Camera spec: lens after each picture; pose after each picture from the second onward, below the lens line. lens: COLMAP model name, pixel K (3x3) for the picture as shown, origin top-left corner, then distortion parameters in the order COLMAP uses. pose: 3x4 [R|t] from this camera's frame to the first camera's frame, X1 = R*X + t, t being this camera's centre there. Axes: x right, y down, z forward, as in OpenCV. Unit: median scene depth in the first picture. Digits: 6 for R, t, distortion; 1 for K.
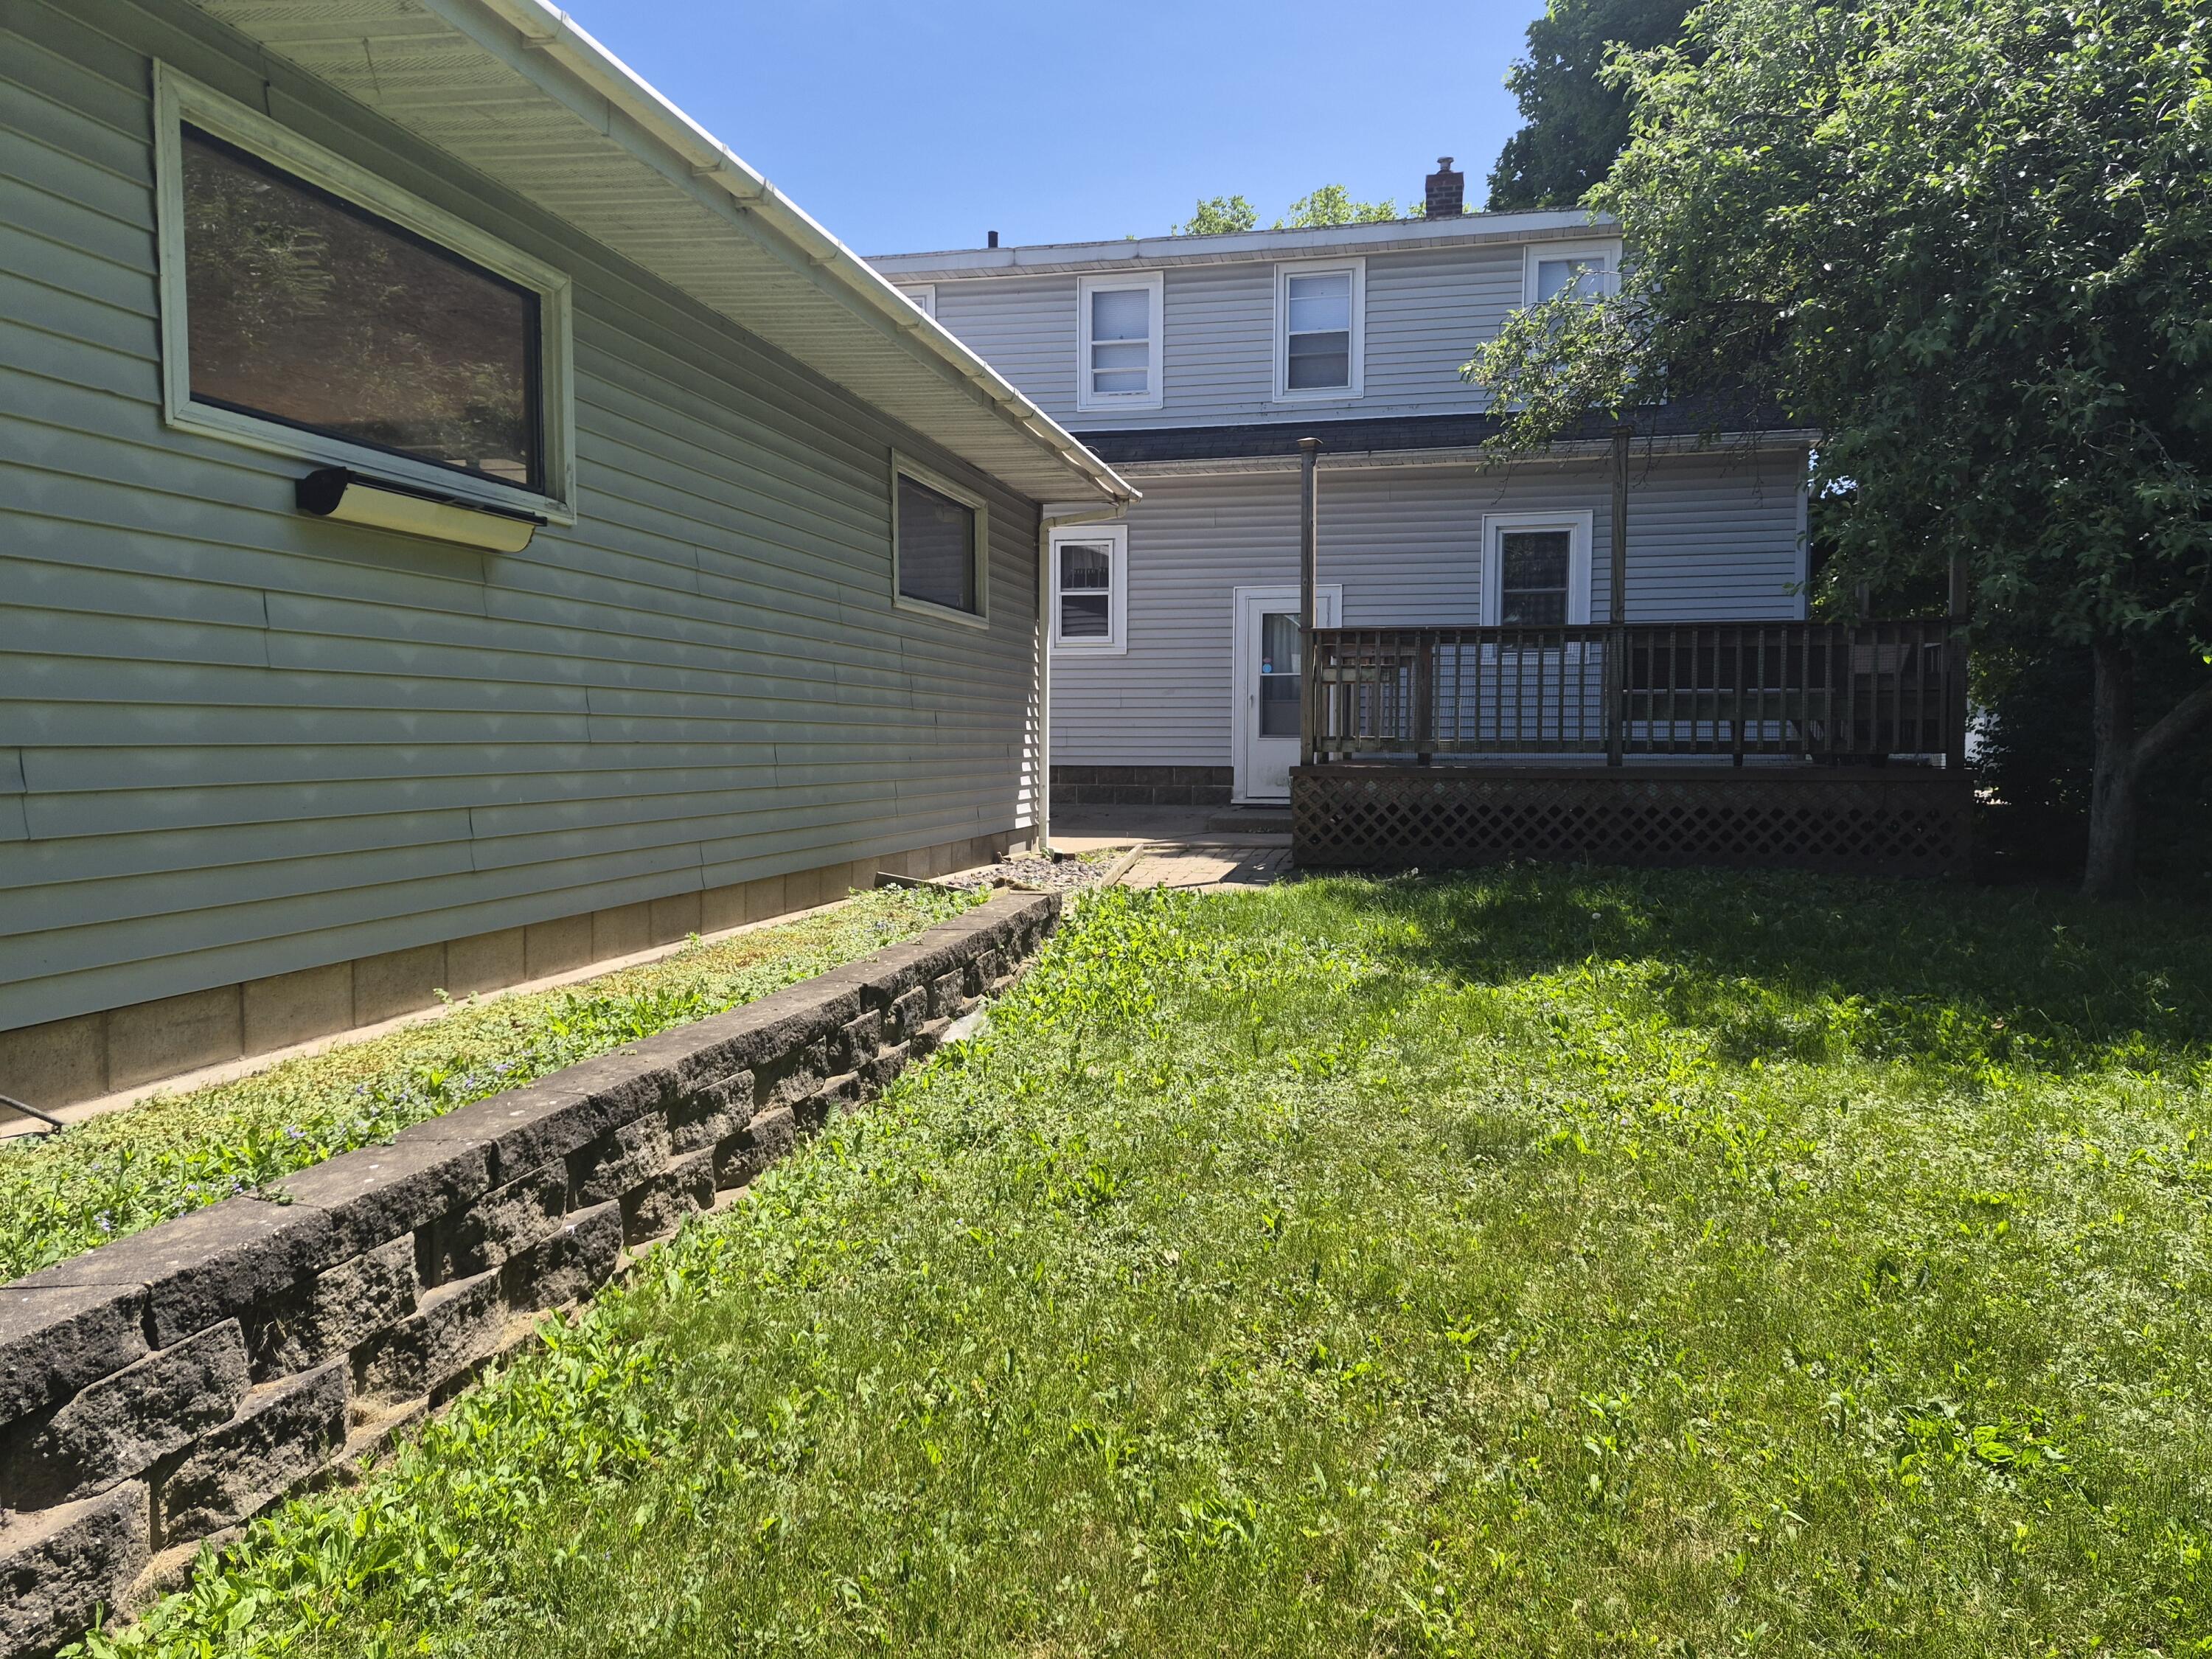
lens RADIAL K [[1515.7, 0, 1111.7], [0, 1515.7, 825.5], [0, 0, 1]] dist [0.034666, -0.050745]
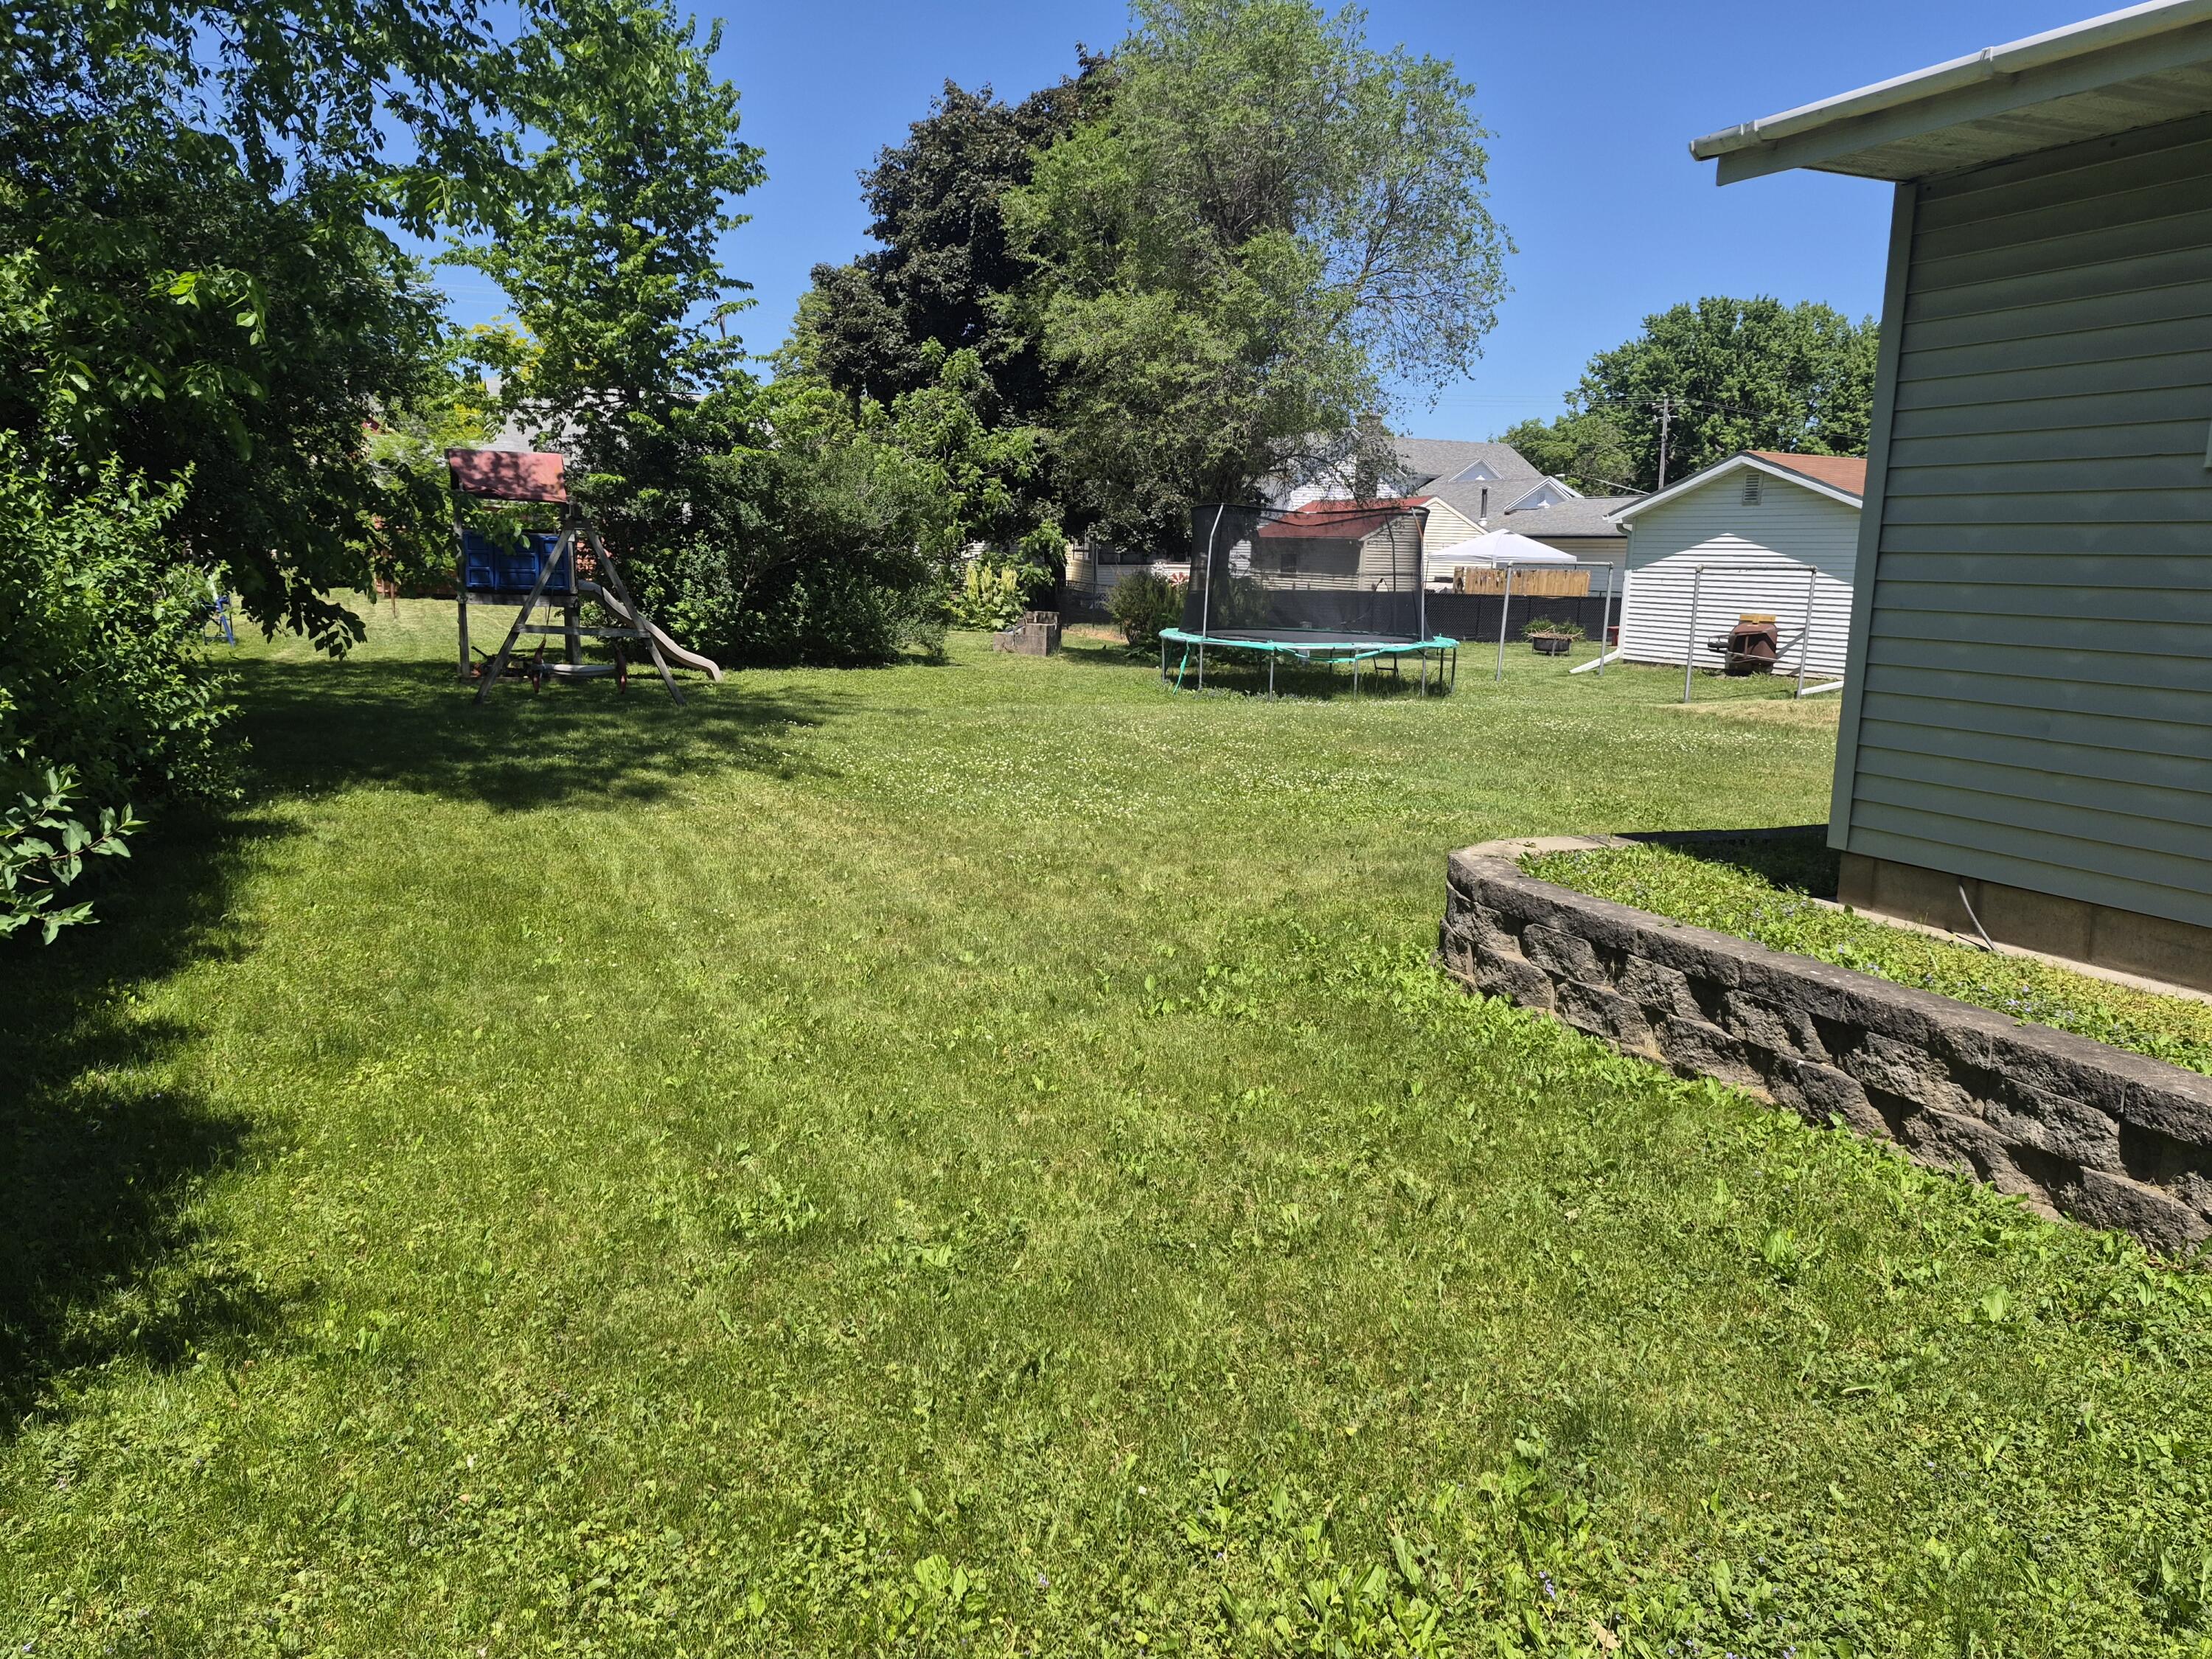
lens RADIAL K [[1515.7, 0, 1105.2], [0, 1515.7, 830.1], [0, 0, 1]] dist [0.034666, -0.050745]
pose [[-0.794972, 0.086864, -0.600395, 0.897115], [-0.059180, 0.973871, 0.219257, -0.197492], [0.603753, 0.209835, -0.769059, 1.505685]]
